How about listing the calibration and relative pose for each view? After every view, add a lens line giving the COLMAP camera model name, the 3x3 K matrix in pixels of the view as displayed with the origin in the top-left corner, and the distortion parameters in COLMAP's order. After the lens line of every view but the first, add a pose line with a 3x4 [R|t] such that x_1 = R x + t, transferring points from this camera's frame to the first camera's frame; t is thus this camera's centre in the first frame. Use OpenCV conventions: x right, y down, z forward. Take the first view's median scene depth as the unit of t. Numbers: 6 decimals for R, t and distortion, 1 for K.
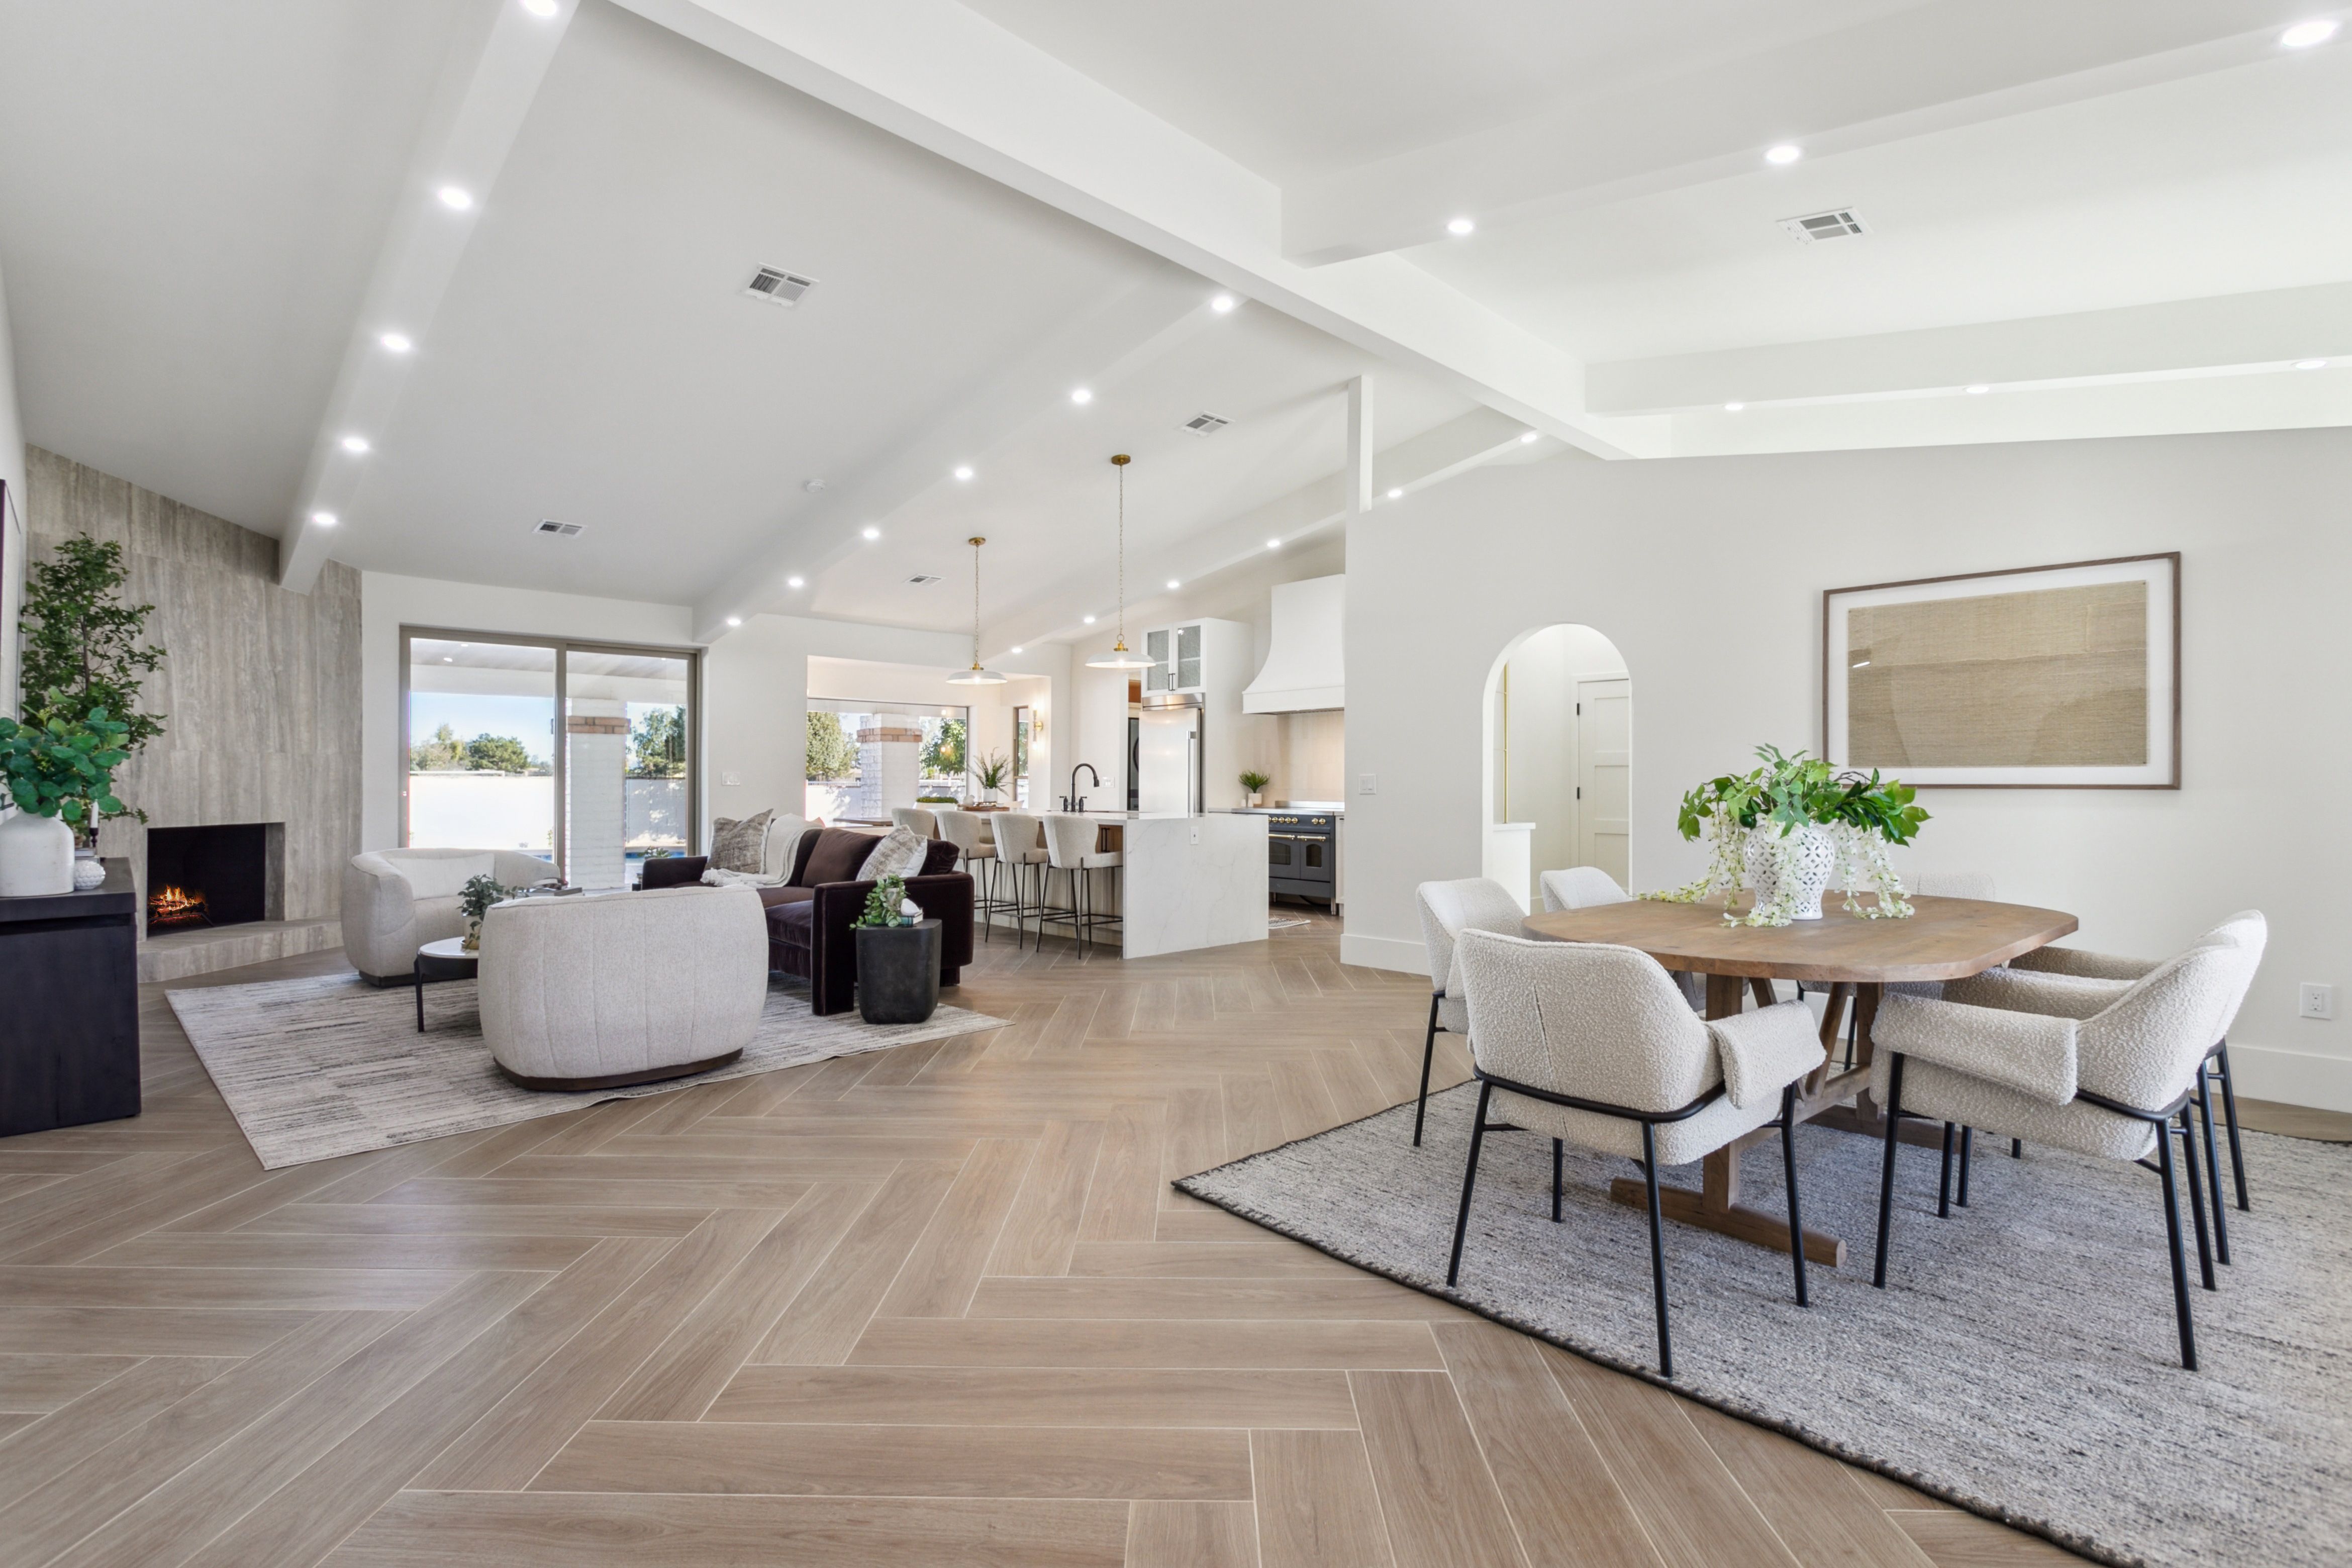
lens RADIAL K [[1107.7, 0, 1172.6], [0, 1107.7, 772.8], [0, 0, 1]] dist [0.001095, 0.001199]
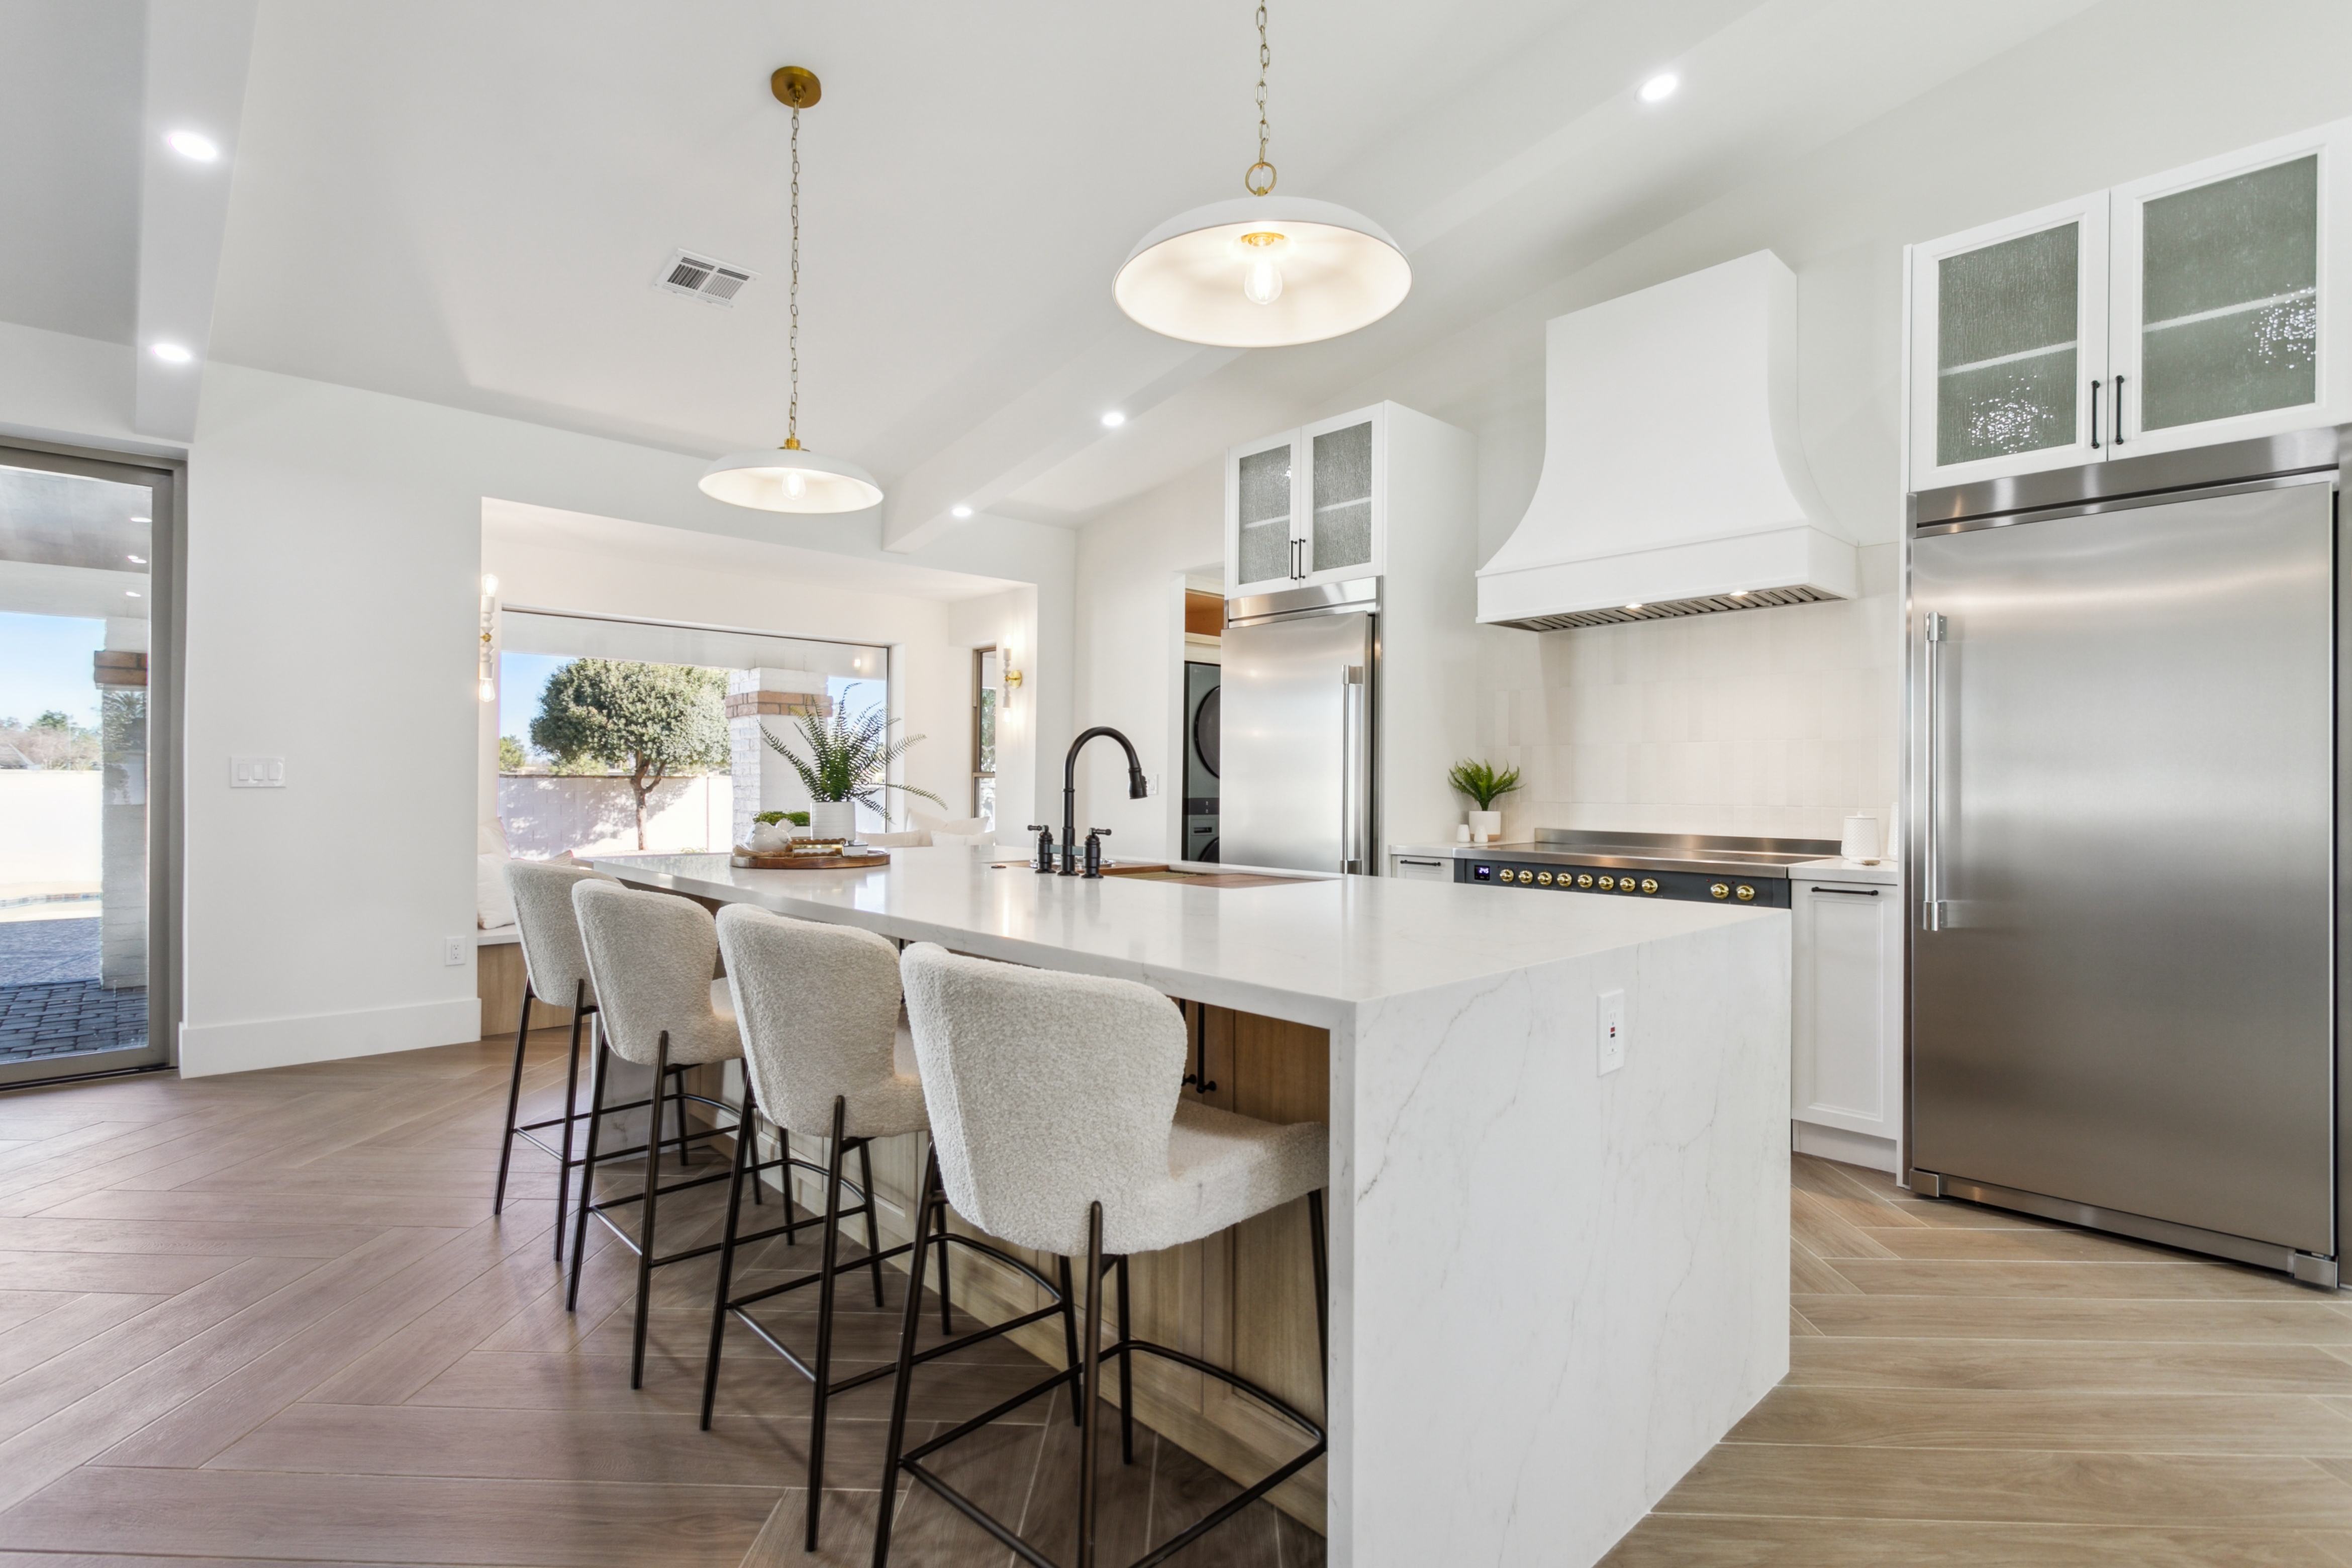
lens RADIAL K [[1112.4, 0, 1183.4], [0, 1112.4, 775.6], [0, 0, 1]] dist [0.001875, 0.000172]
pose [[0.999988, 0.004511, -0.001671, -0.066099], [-0.004510, 0.999990, 0.000470, 0.006981], [0.001673, -0.000462, 0.999998, 0.800718]]
